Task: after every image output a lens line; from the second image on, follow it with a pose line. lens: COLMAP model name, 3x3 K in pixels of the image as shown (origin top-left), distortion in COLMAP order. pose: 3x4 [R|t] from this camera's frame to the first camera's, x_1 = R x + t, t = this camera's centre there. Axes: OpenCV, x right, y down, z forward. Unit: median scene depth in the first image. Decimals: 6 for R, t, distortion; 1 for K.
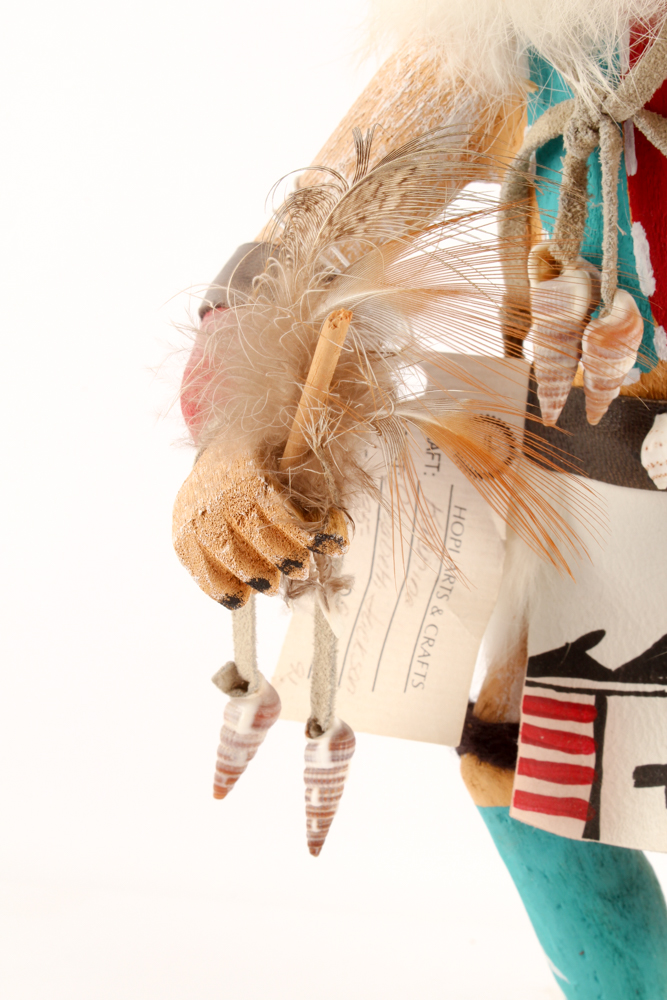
lens RADIAL K [[2028.1, 0, 336.8], [0, 2028.1, 500.9], [0, 0, 1]] dist [0.030957, 0.000000]
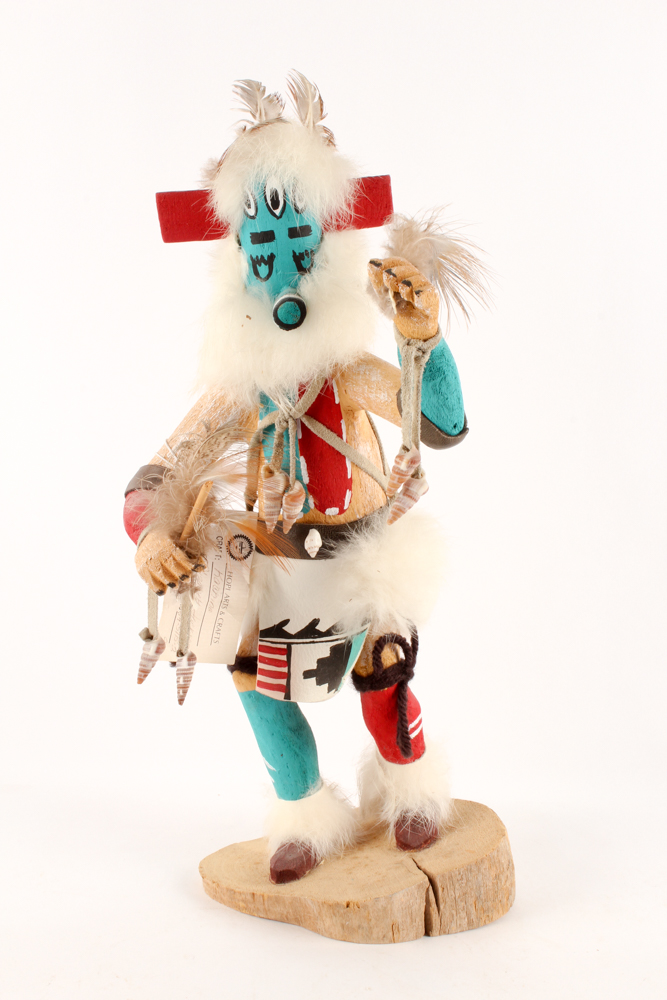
lens RADIAL K [[1473.5, 0, 349.2], [0, 1473.5, 482.1], [0, 0, 1]] dist [-0.033839, 0.000000]
pose [[0.974309, 0.003935, 0.225181, -0.221063], [0.029313, 0.989127, -0.144115, 0.172437], [-0.223300, 0.147013, 0.963600, -0.849194]]
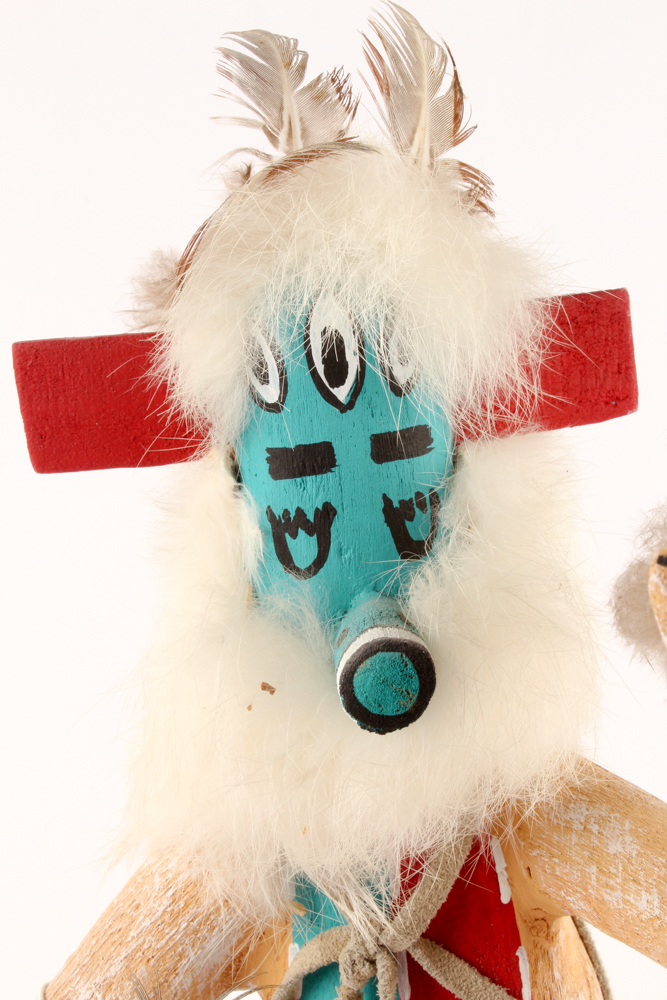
lens RADIAL K [[1974.4, 0, 338.3], [0, 1974.4, 495.1], [0, 0, 1]] dist [0.047643, 0.000000]
pose [[0.974322, 0.012656, 0.224803, -0.101151], [0.042514, 0.970119, -0.238875, -0.164392], [-0.221109, 0.242298, 0.944670, 0.041658]]
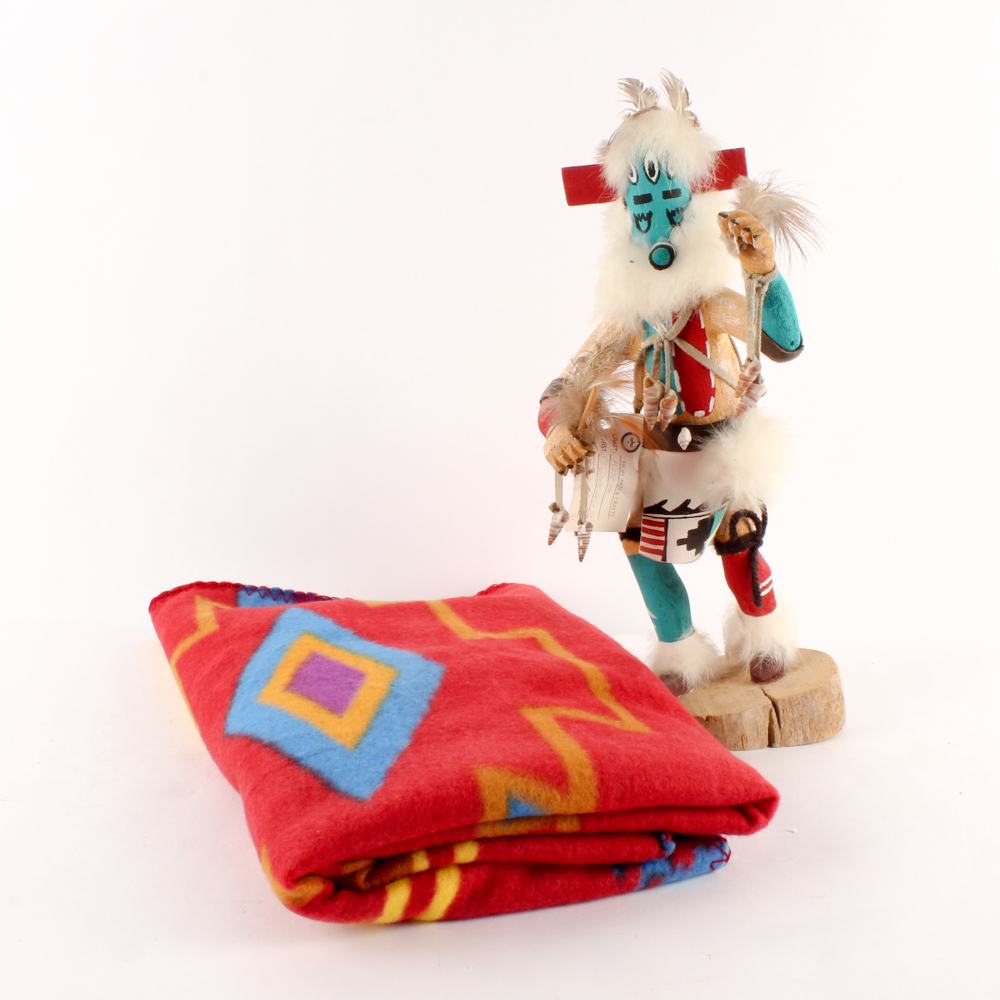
lens RADIAL K [[1319.6, 0, 502.9], [0, 1319.6, 495.4], [0, 0, 1]] dist [-0.151410, 0.000000]
pose [[0.999932, 0.002665, 0.011319, -0.160367], [-0.001510, 0.994902, -0.100833, 0.285539], [-0.011530, 0.100809, 0.994839, -1.130969]]
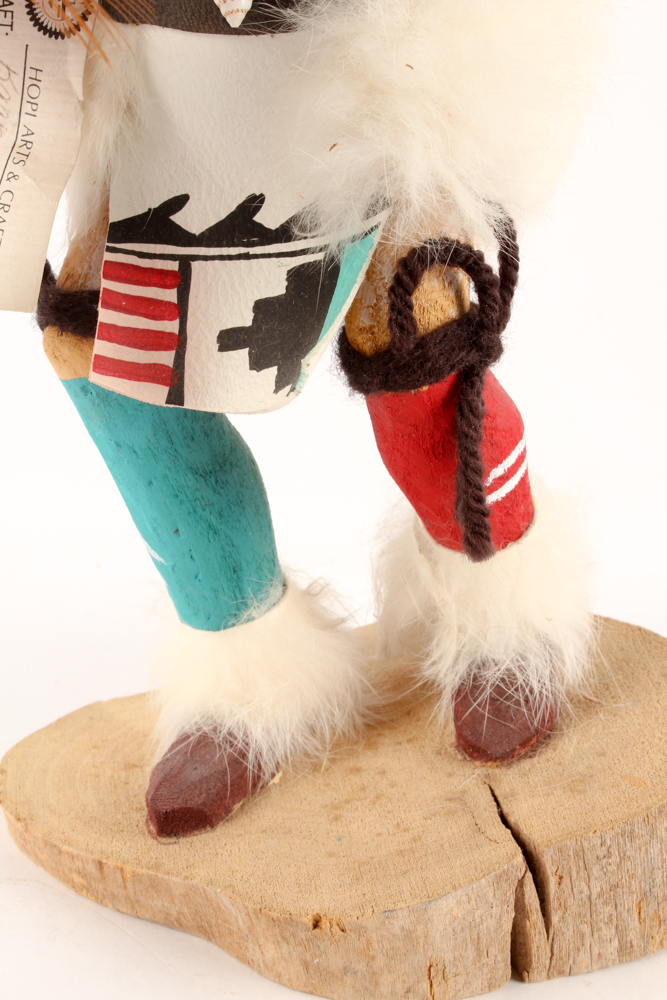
lens RADIAL K [[1906.7, 0, 331.9], [0, 1906.7, 498.0], [0, 0, 1]] dist [-0.000864, 0.000000]
pose [[0.989664, -0.029259, 0.140390, 0.073000], [0.012483, 0.992825, 0.118920, 0.107574], [-0.142862, -0.115939, 0.982929, 0.086820]]
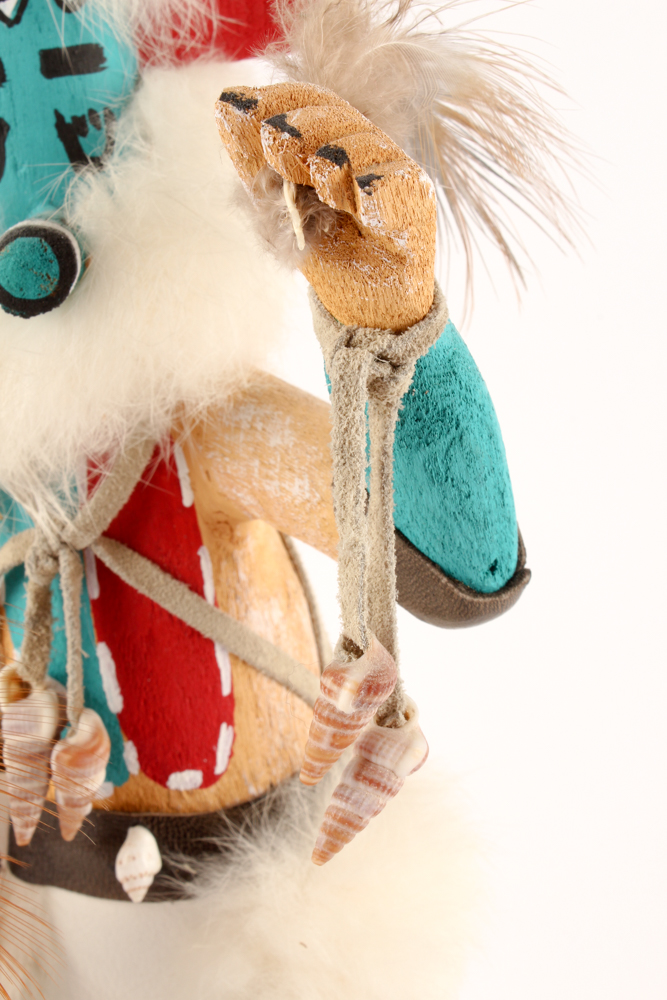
lens RADIAL K [[1849.4, 0, 331.7], [0, 1849.4, 492.4], [0, 0, 1]] dist [0.025795, 0.000000]
pose [[0.977739, -0.015245, 0.209272, 0.064216], [0.052067, 0.983790, -0.171597, -0.043230], [-0.203263, 0.178673, 0.962684, 0.050661]]
